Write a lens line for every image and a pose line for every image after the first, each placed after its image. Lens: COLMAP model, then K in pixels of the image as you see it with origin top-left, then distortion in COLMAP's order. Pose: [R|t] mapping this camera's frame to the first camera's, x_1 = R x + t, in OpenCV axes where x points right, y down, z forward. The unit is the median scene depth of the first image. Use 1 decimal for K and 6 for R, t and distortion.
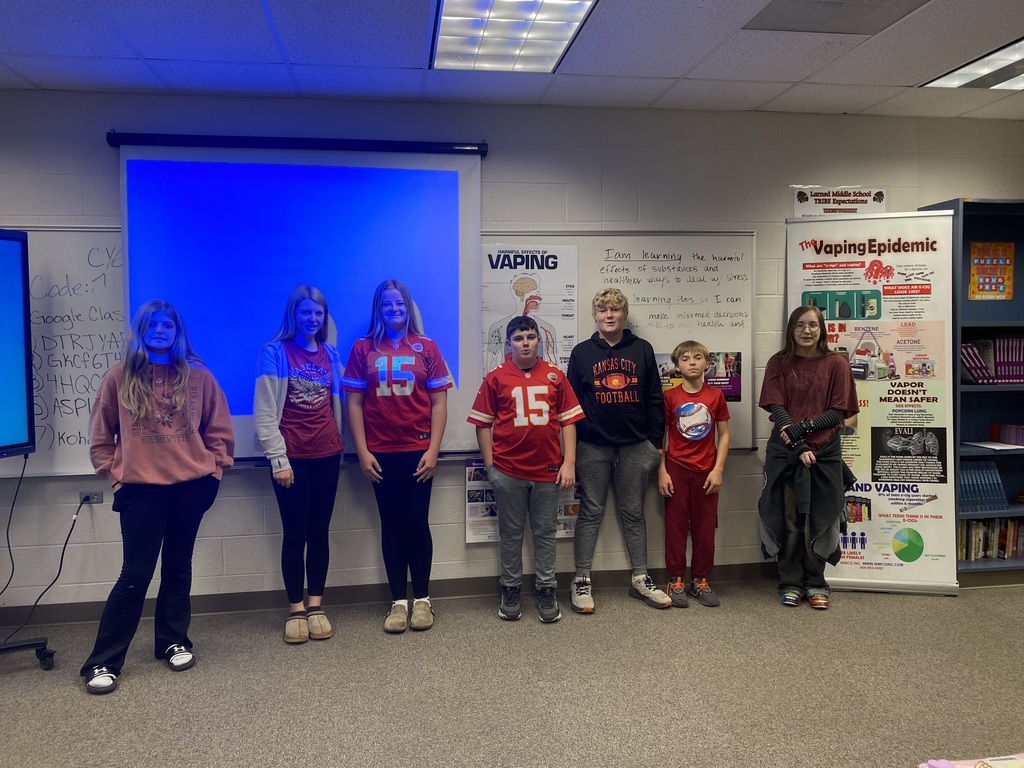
lens RADIAL K [[764.2, 0, 505.0], [0, 764.2, 379.5], [0, 0, 1]] dist [0.044882, -0.041352]
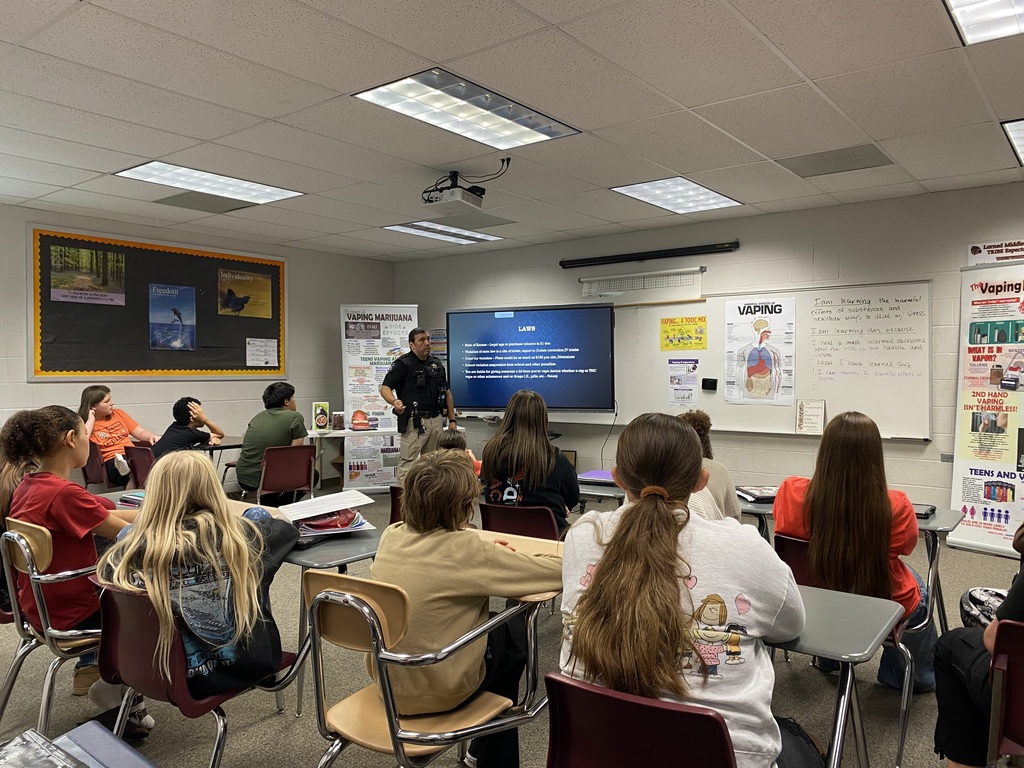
lens RADIAL K [[764.2, 0, 520.7], [0, 764.2, 376.7], [0, 0, 1]] dist [0.044882, -0.041352]
pose [[0.705217, 0.018421, -0.708752, 0.797525], [-0.045539, 0.998775, -0.019353, 0.039299], [0.707528, 0.045924, 0.705192, -0.474788]]
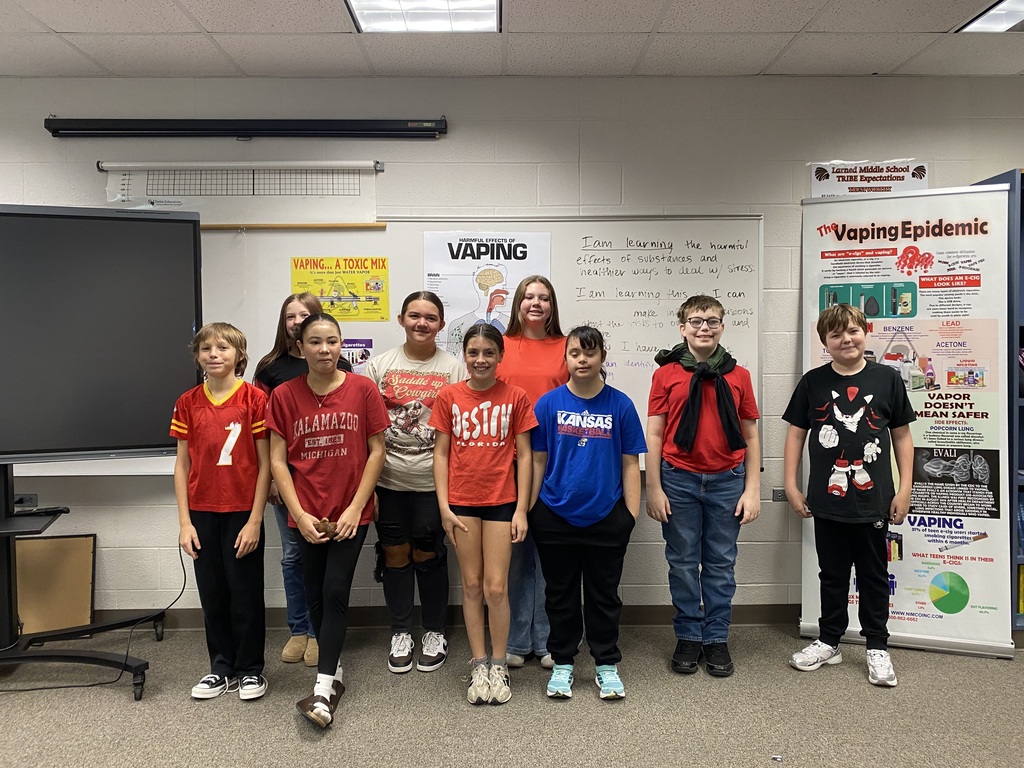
lens RADIAL K [[764.2, 0, 504.3], [0, 764.2, 377.6], [0, 0, 1]] dist [0.044882, -0.041352]
pose [[0.990892, 0.013072, -0.134021, 0.160702], [-0.015993, 0.999657, -0.020740, 0.011125], [0.133704, 0.022694, 0.990761, 0.119844]]
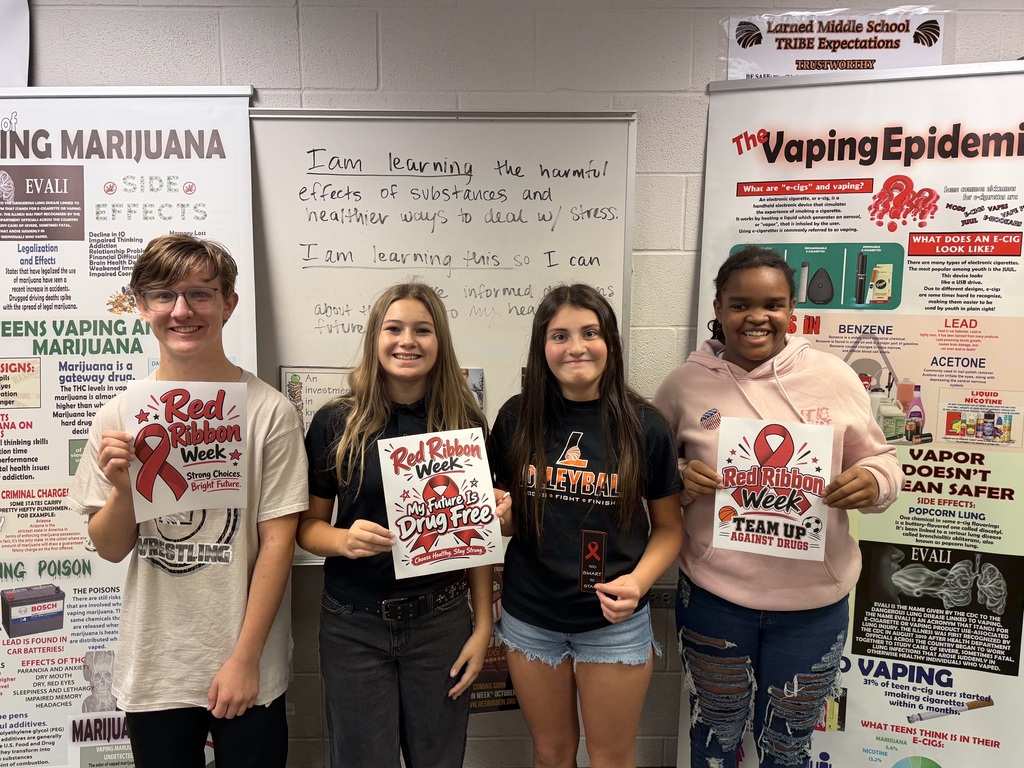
lens RADIAL K [[806.1, 0, 508.0], [0, 806.1, 392.2], [0, 0, 1]] dist [0.064971, -0.090244]
pose [[0.990313, 0.038066, -0.133532, 0.327201], [-0.023080, 0.993436, 0.112033, -0.078717], [0.136920, -0.107866, 0.984692, 0.494622]]
